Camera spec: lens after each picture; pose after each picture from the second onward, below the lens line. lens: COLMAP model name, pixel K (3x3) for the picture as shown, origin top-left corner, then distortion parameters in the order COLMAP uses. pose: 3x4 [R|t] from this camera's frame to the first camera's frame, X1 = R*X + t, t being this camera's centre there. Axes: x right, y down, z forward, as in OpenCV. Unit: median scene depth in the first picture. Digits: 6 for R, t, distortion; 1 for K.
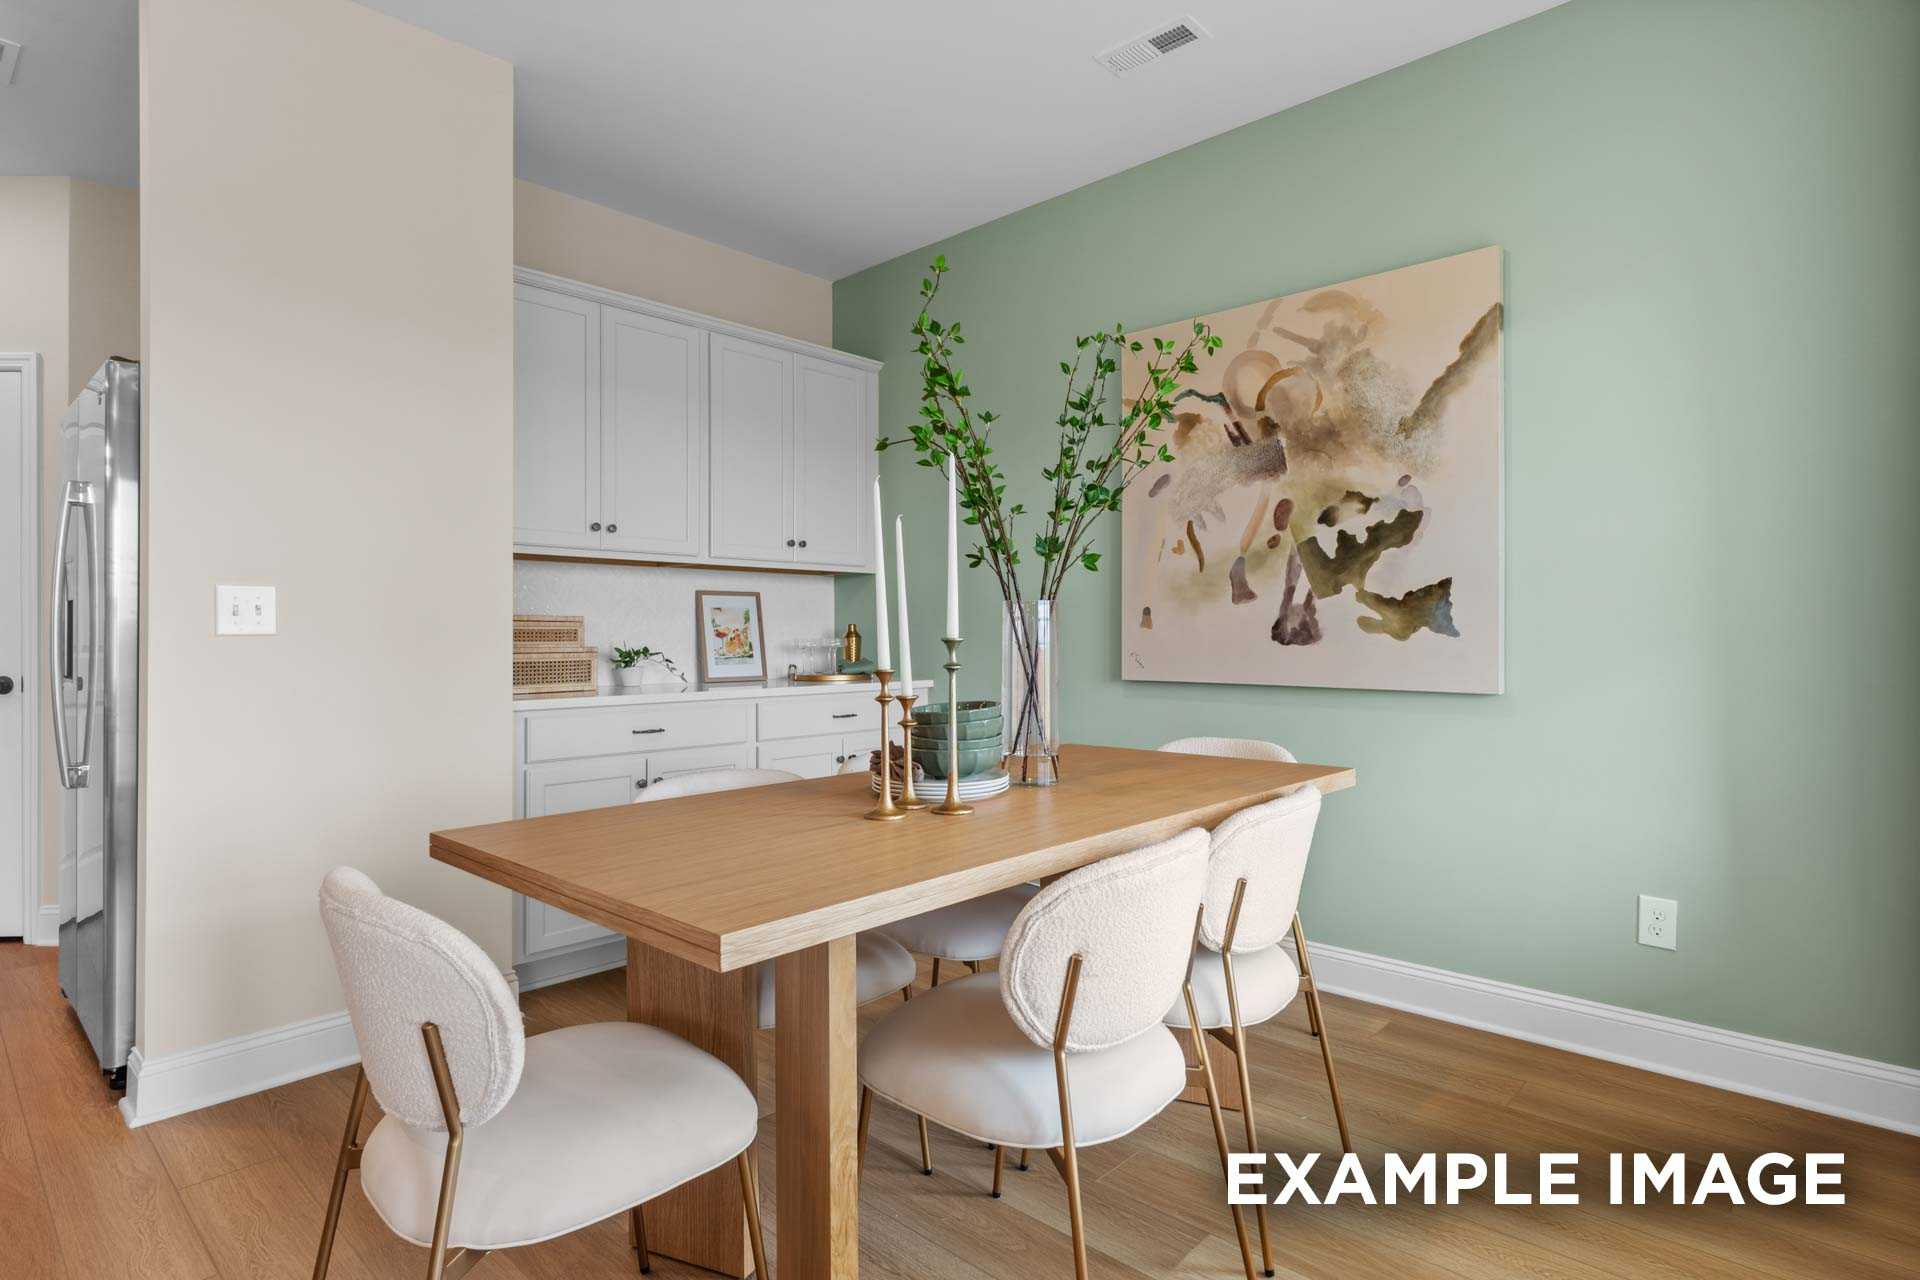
lens RADIAL K [[1000.4, 0, 969.8], [0, 1000.4, 643.9], [0, 0, 1]] dist [-0.008034, -0.000809]
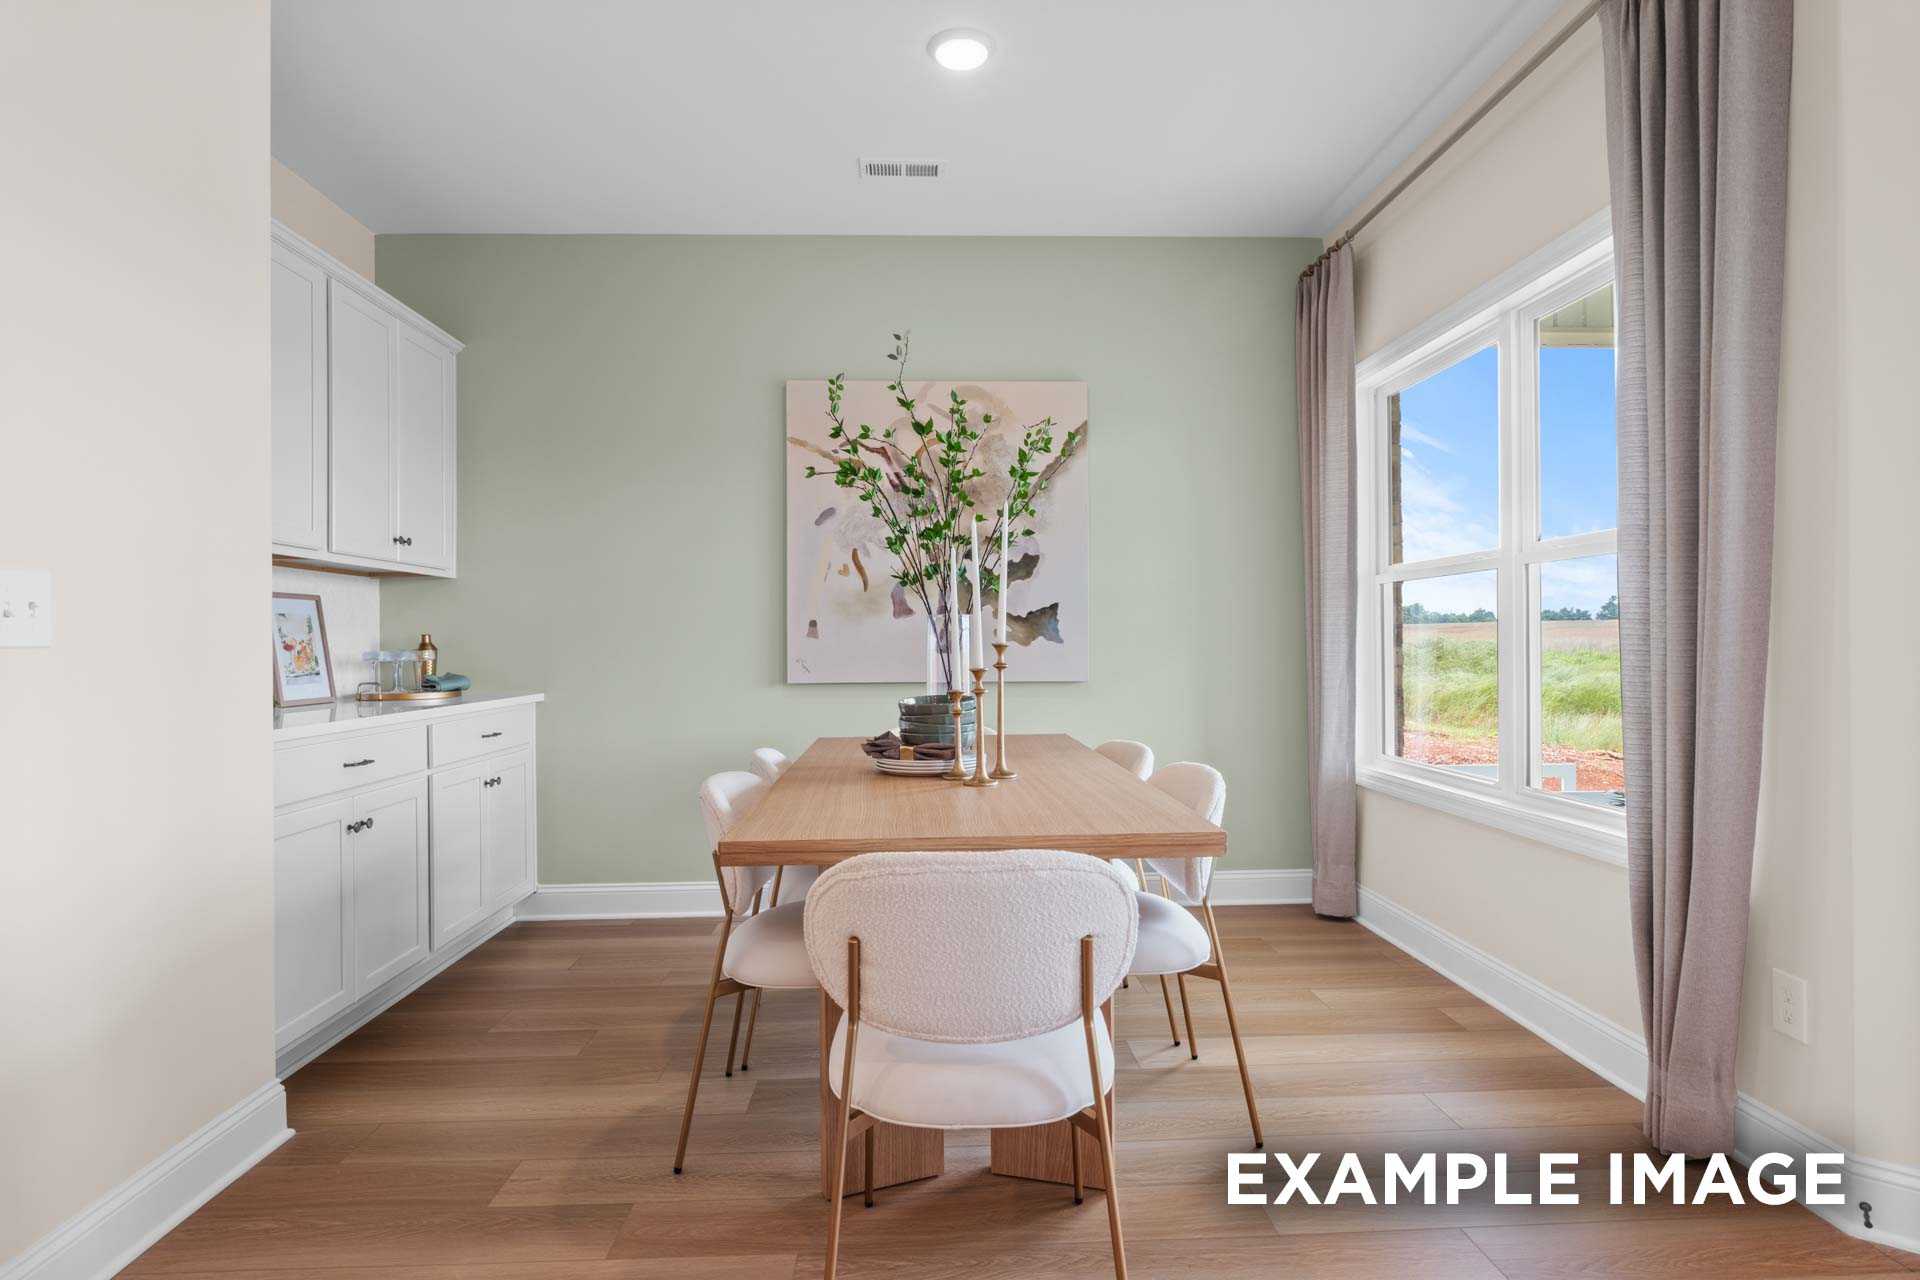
lens RADIAL K [[1000.4, 0, 957.0], [0, 1000.4, 643.1], [0, 0, 1]] dist [-0.008034, -0.000809]
pose [[0.702567, -0.004184, 0.711605, -0.582359], [0.014012, 0.999870, -0.007955, 0.001718], [-0.711480, 0.015560, 0.702534, 0.075030]]
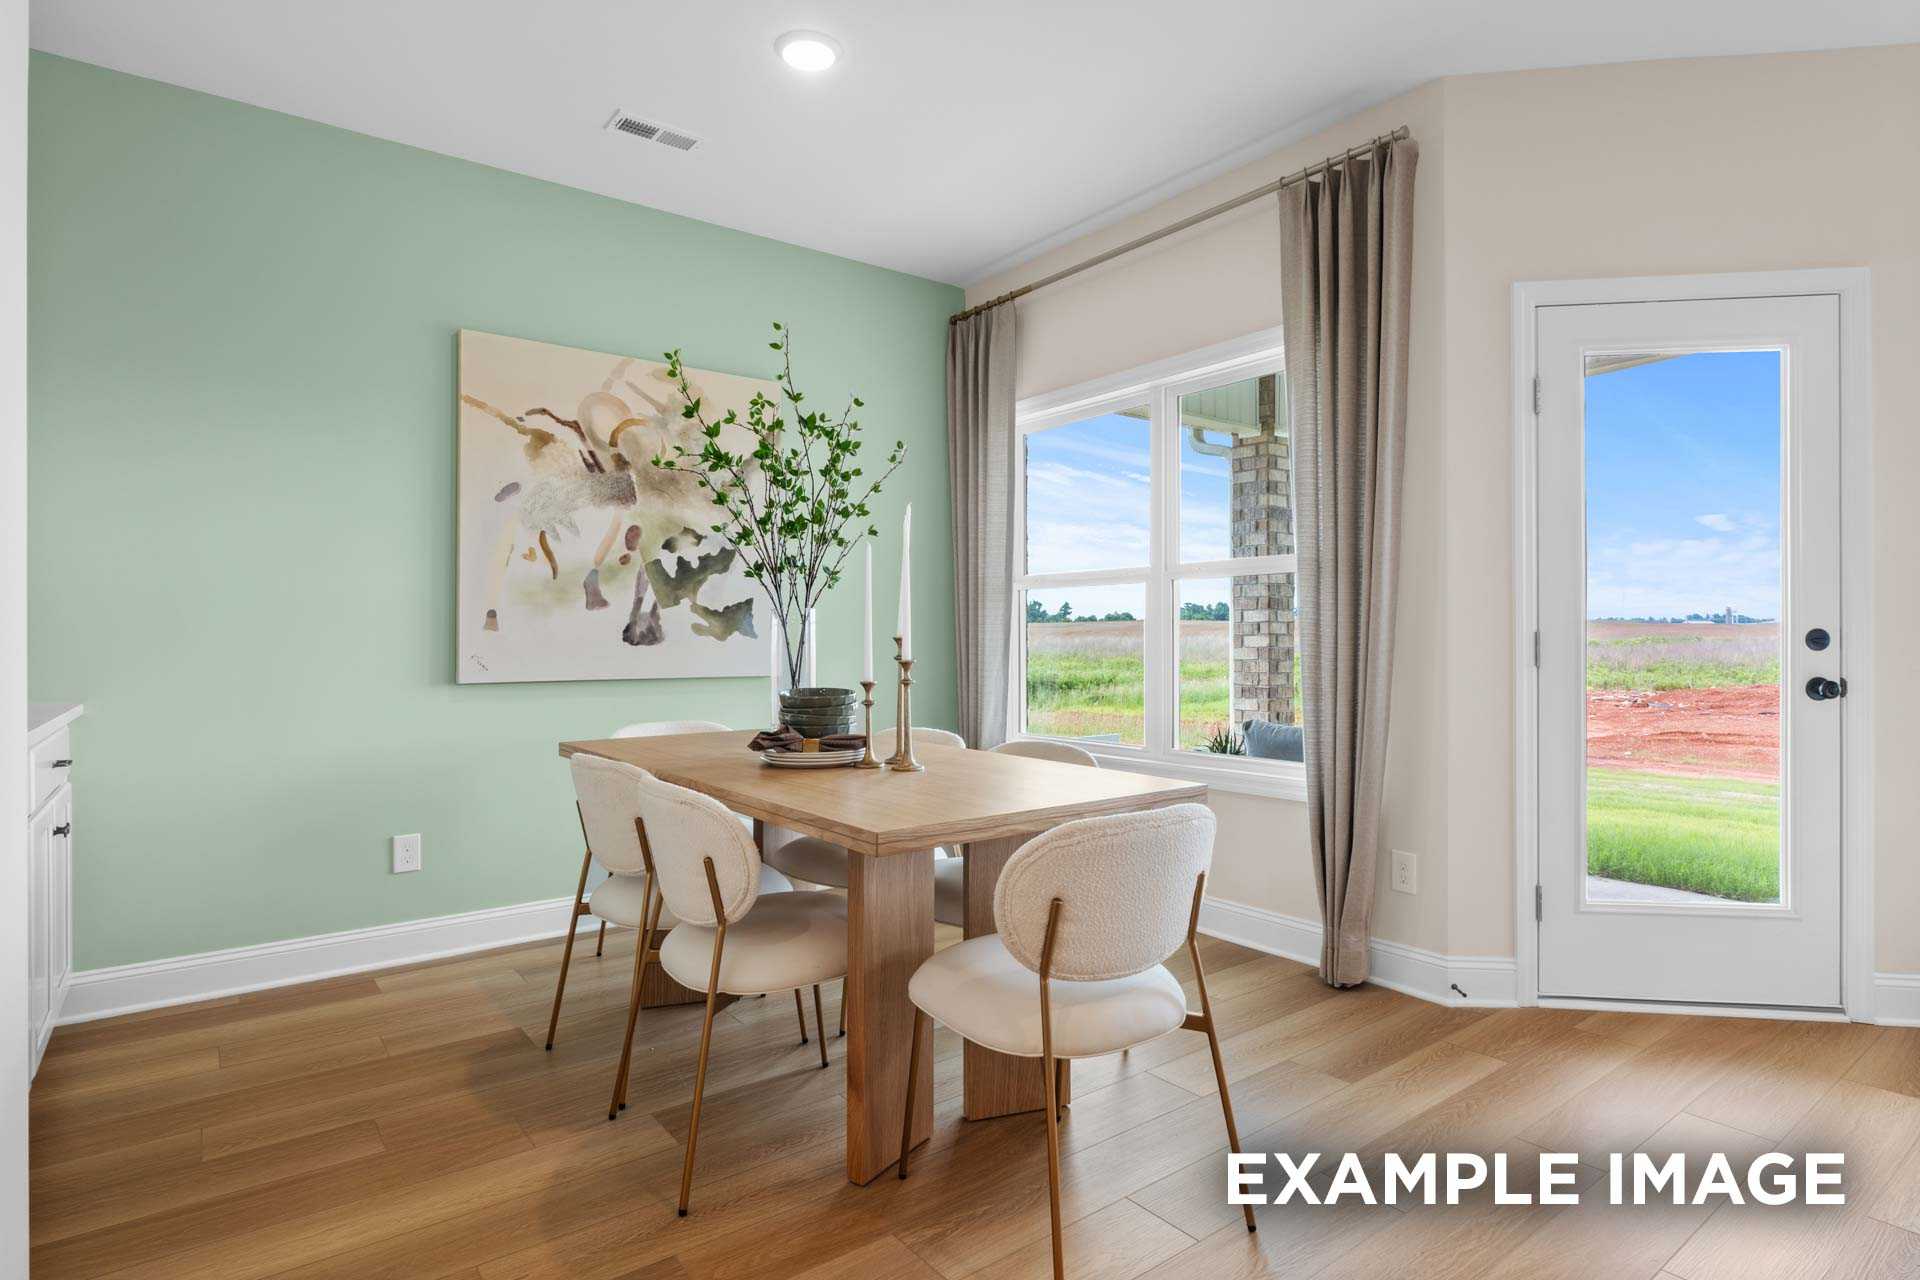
lens RADIAL K [[1000.4, 0, 969.0], [0, 1000.4, 637.7], [0, 0, 1]] dist [-0.008034, -0.000809]
pose [[0.167776, 0.001428, 0.985824, -0.803584], [0.012101, 0.999921, -0.003508, 0.000617], [-0.985751, 0.012518, 0.167746, 0.394699]]
